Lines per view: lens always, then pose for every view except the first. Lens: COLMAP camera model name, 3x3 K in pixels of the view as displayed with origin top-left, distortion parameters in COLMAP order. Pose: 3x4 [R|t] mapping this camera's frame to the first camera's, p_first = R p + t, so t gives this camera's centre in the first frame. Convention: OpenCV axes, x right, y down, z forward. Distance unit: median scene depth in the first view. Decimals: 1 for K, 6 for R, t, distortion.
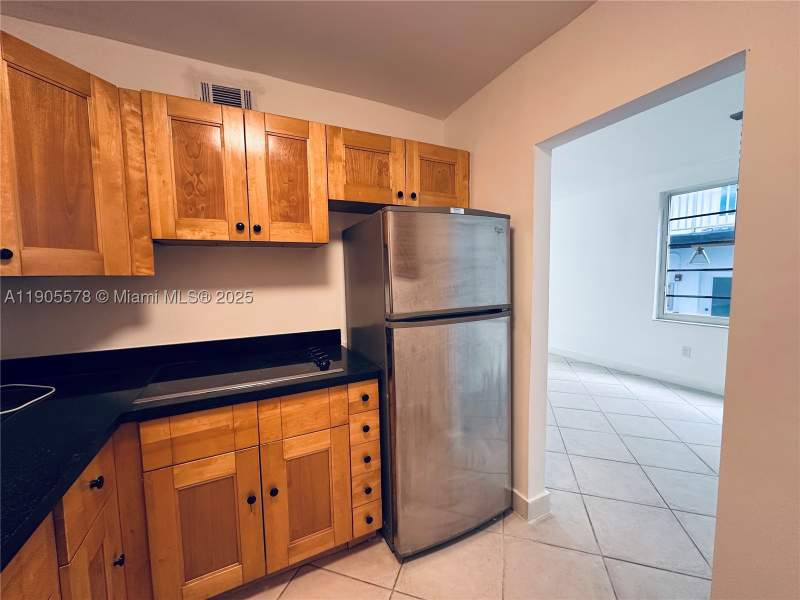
lens RADIAL K [[319.3, 0, 400.0], [0, 319.3, 300.0], [0, 0, 1]] dist [-0.003315, 0.000049]
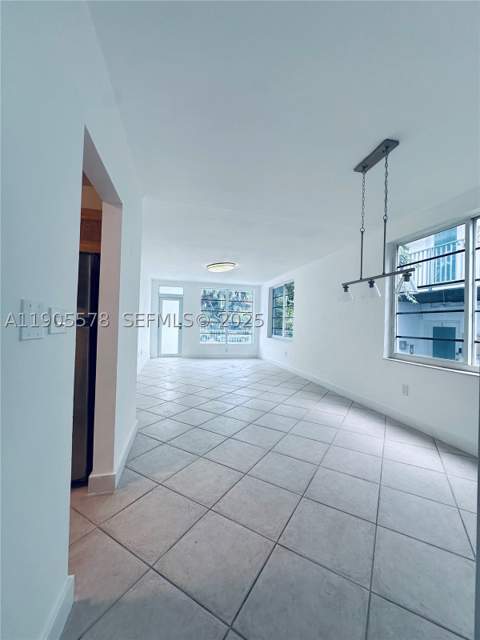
lens RADIAL K [[254.8, 0, 240.0], [0, 254.8, 320.0], [0, 0, 1]] dist [-0.002445, -0.000150]
pose [[0.972732, 0.036587, -0.229029, 0.531143], [-0.056846, 0.994969, -0.082488, 0.031993], [0.224859, 0.093258, 0.969918, 0.046249]]
